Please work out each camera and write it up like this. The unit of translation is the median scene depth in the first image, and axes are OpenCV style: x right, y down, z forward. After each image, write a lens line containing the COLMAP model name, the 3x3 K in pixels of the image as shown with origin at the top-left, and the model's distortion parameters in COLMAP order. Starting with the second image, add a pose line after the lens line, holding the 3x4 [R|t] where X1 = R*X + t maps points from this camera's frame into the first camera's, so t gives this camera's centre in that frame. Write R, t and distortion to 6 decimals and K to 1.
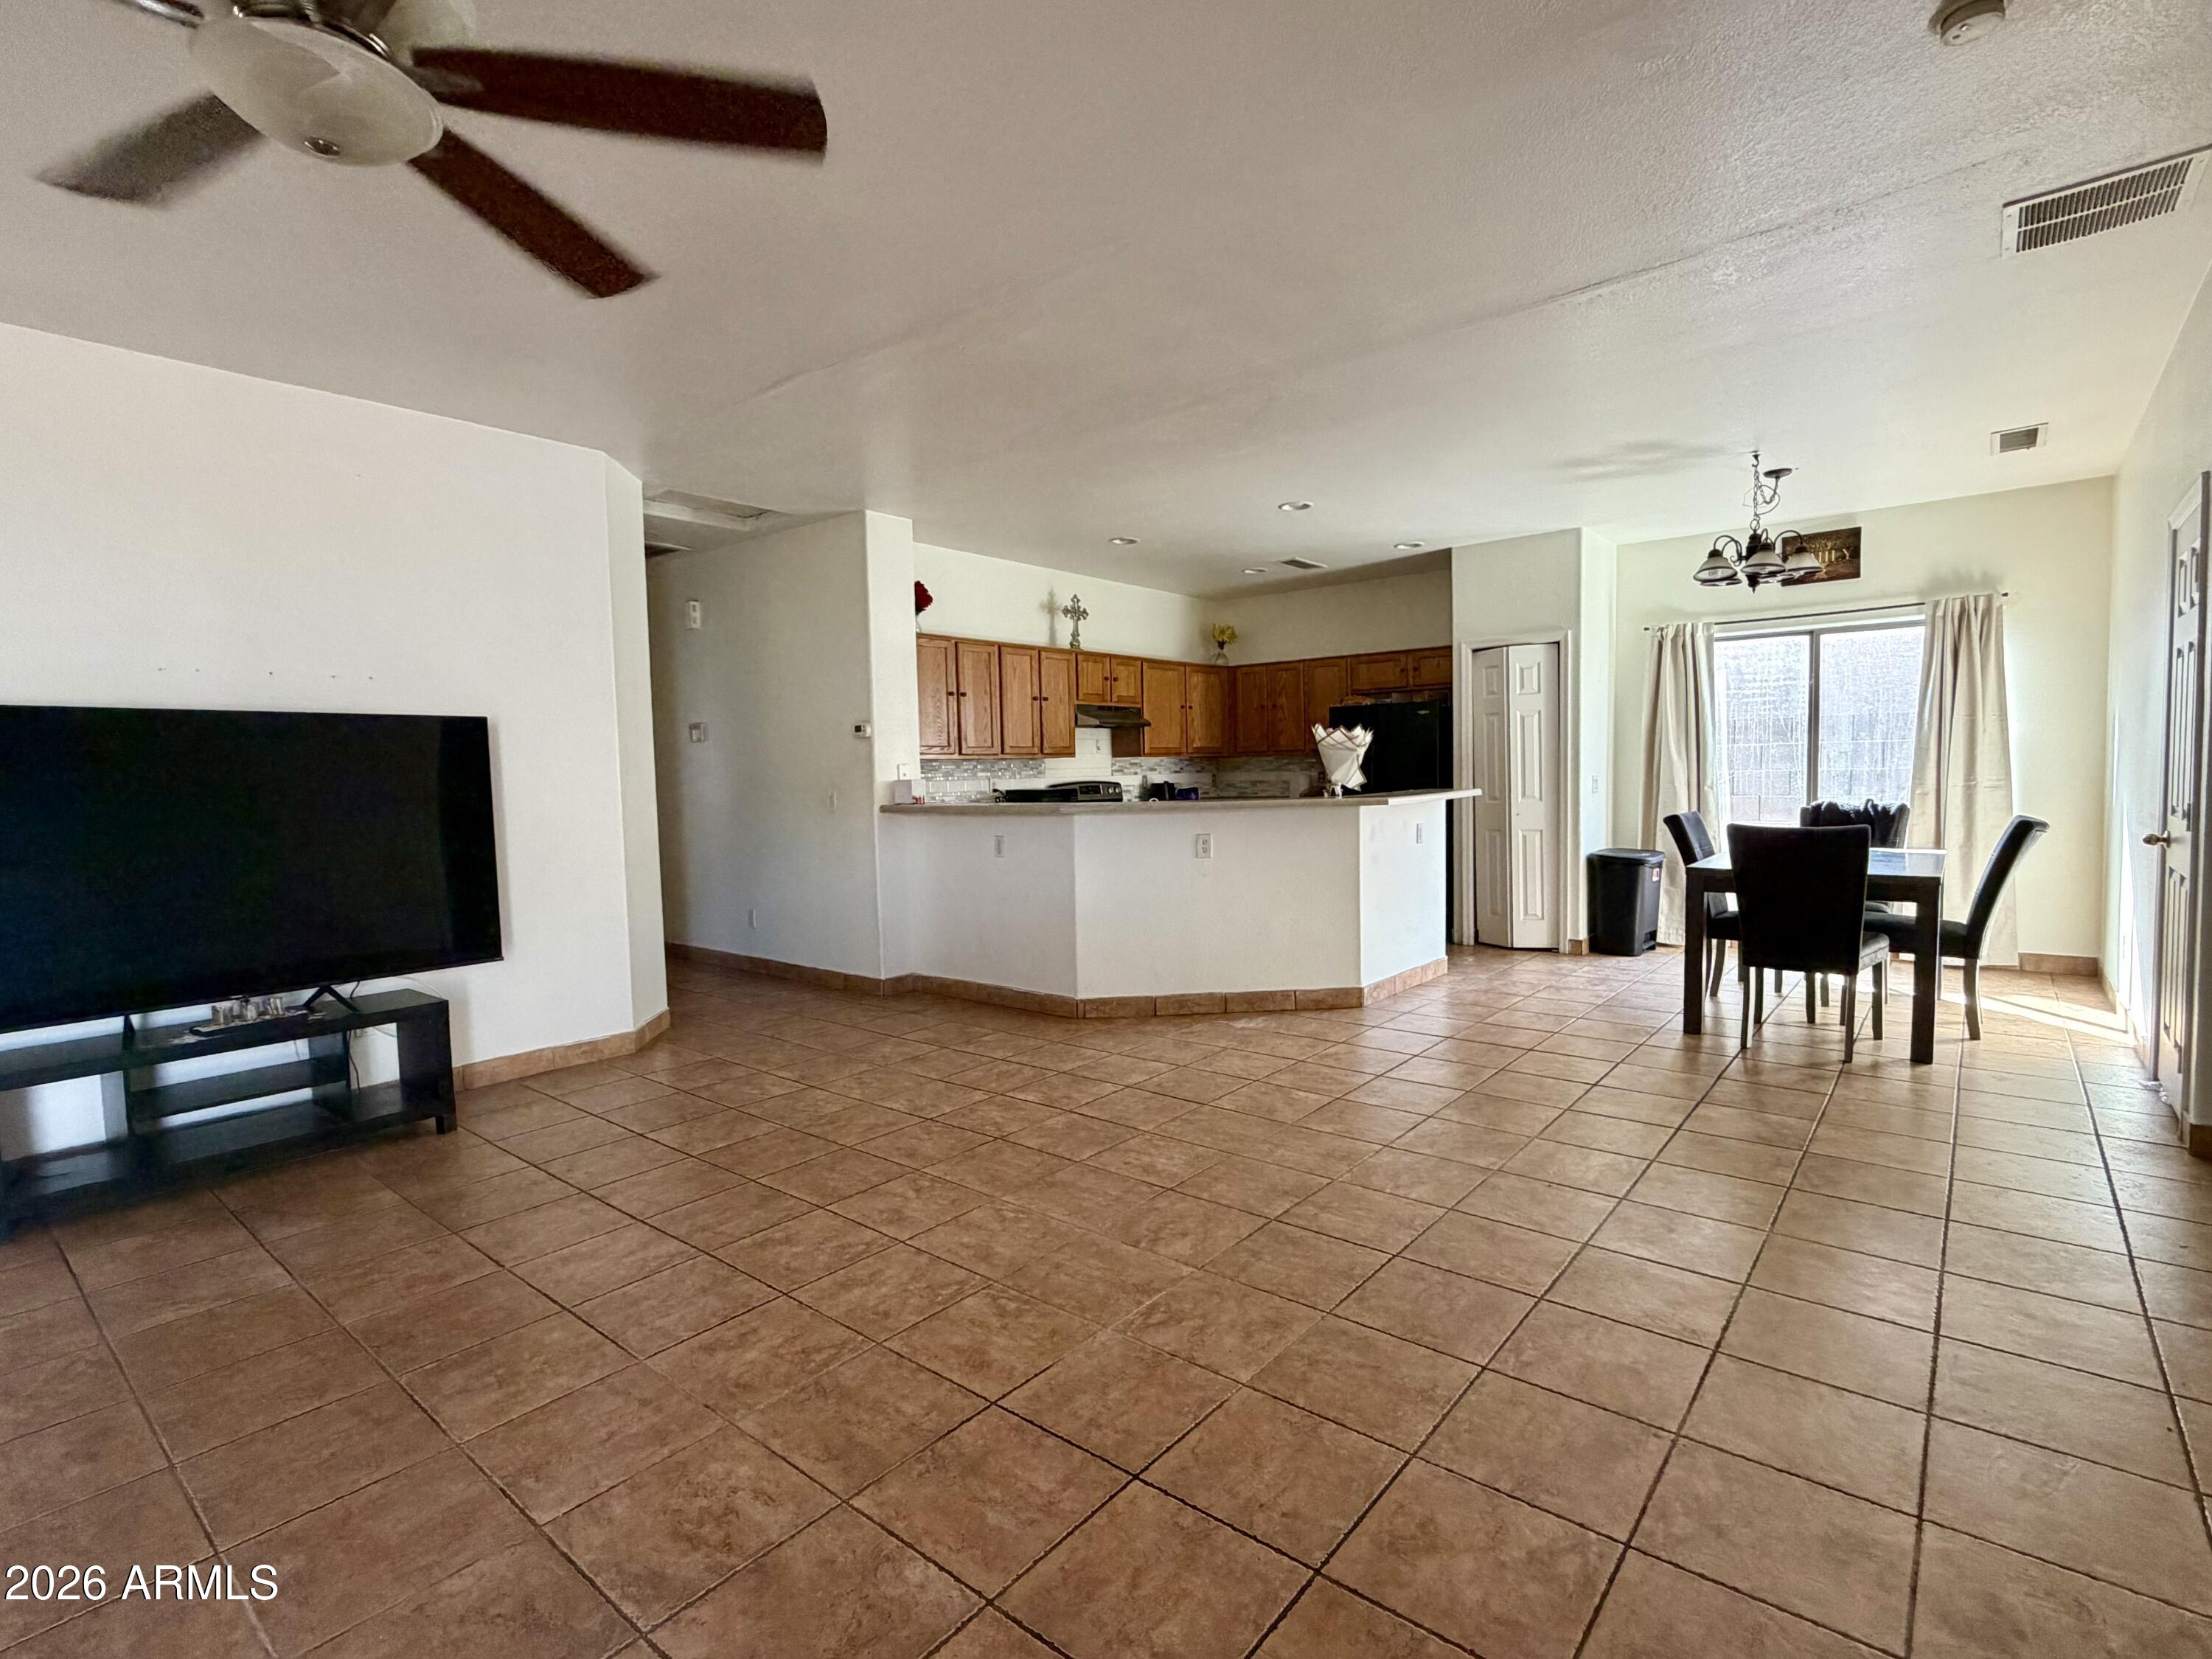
lens RADIAL K [[1059.3, 0, 1100.6], [0, 1059.3, 831.6], [0, 0, 1]] dist [-0.004005, -0.000214]
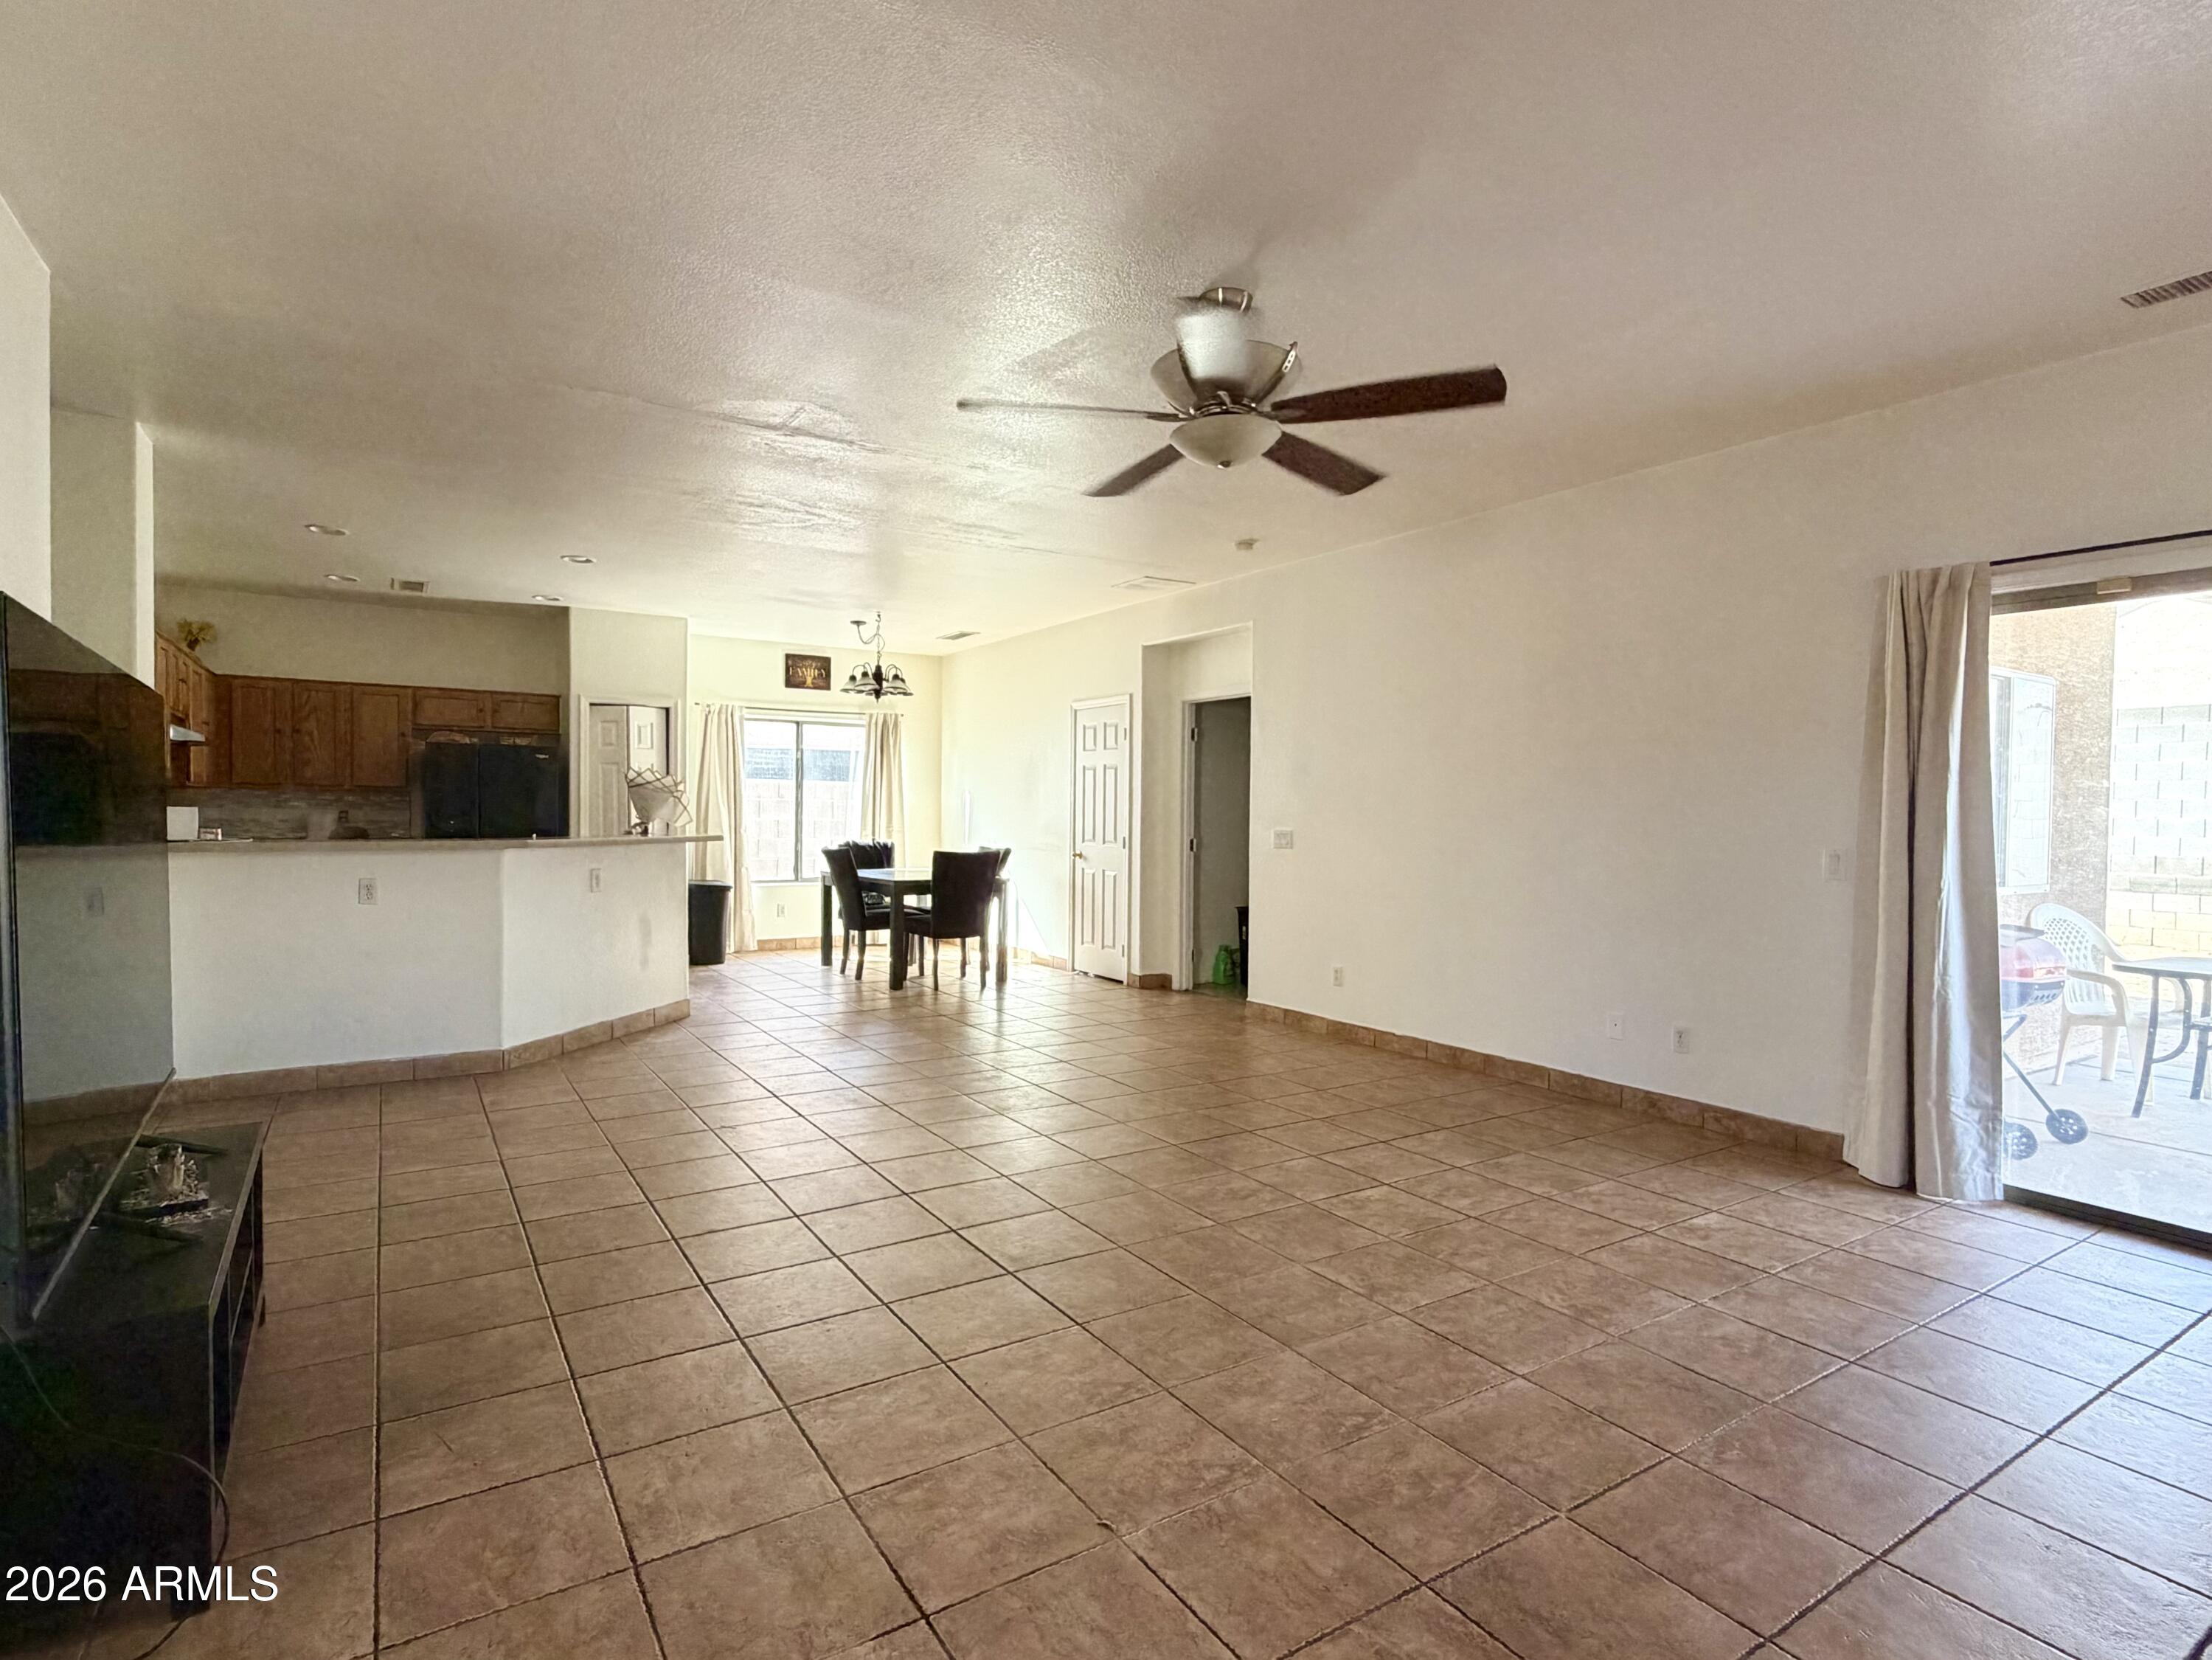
lens RADIAL K [[1133.3, 0, 1104.6], [0, 1133.3, 827.8], [0, 0, 1]] dist [-0.002184, -0.000146]
pose [[0.303760, 0.013122, 0.952658, -0.937837], [0.037106, 0.998984, -0.025592, 0.010777], [-0.952026, 0.043124, 0.302964, 0.220566]]
